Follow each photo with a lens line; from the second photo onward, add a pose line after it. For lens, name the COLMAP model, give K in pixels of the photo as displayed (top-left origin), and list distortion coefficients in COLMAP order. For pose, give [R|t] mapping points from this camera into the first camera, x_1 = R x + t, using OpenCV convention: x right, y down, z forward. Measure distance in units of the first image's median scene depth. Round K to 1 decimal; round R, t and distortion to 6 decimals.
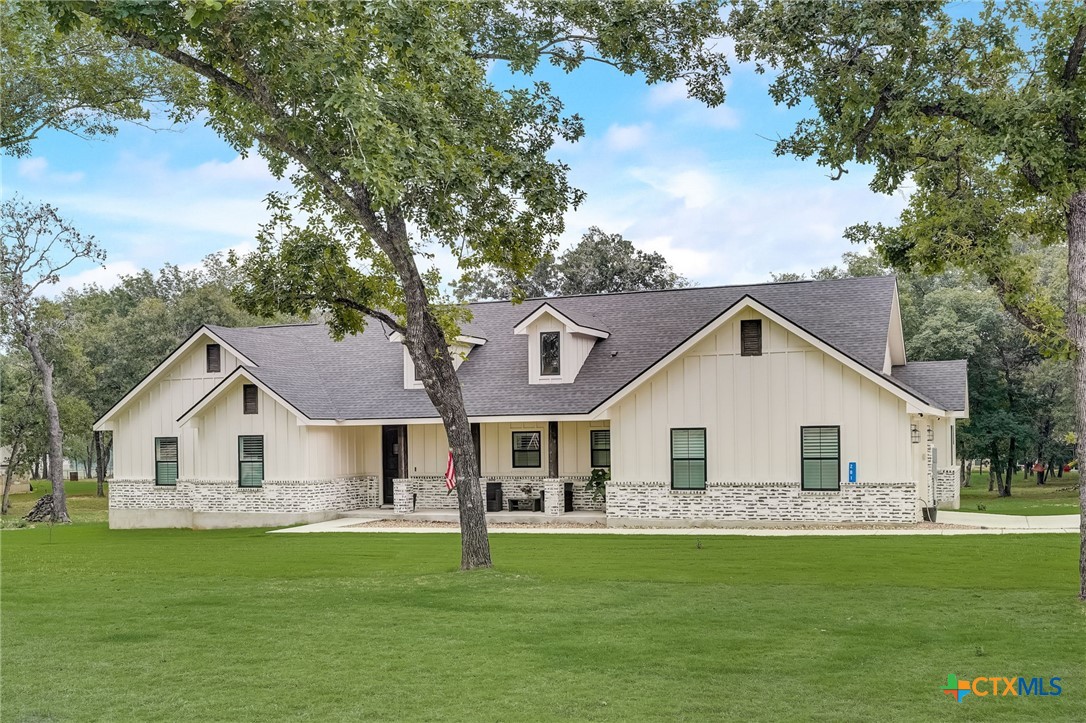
lens RADIAL K [[1106.9, 0, 542.6], [0, 1106.9, 490.6], [0, 0, 1]] dist [-0.010148, -0.005956]
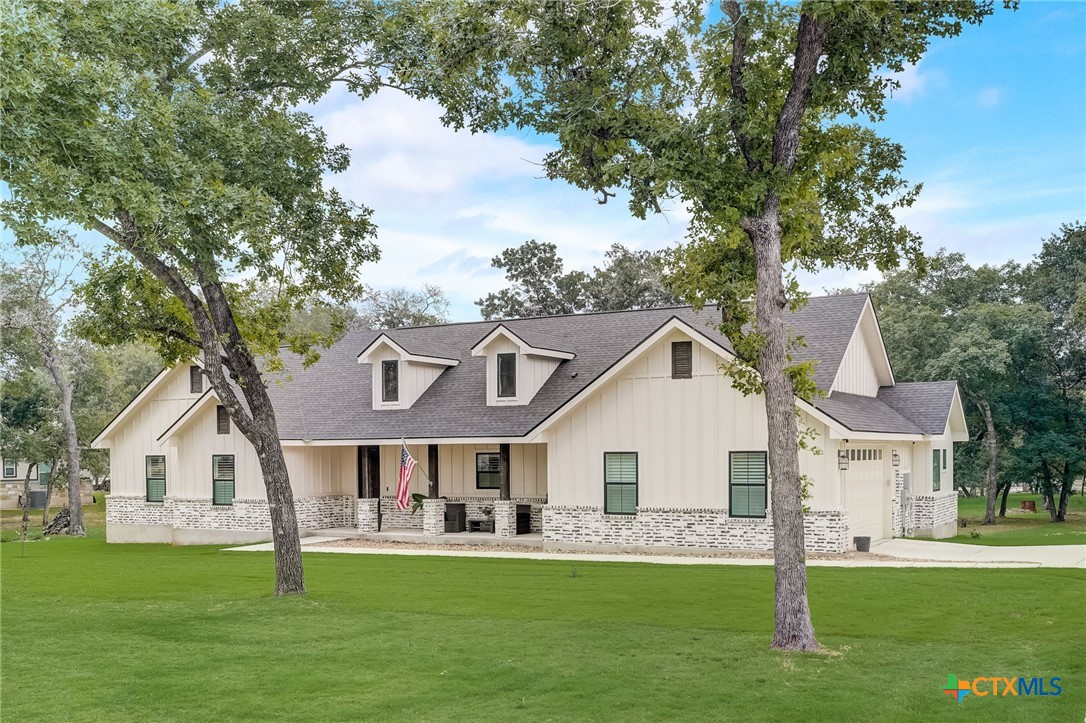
lens RADIAL K [[1101.9, 0, 540.1], [0, 1101.9, 523.4], [0, 0, 1]] dist [-0.006567, -0.009227]
pose [[0.993655, 0.014468, -0.111538, 0.148110], [-0.012558, 0.999763, 0.017808, -0.008261], [0.111769, -0.016294, 0.993601, 0.014700]]
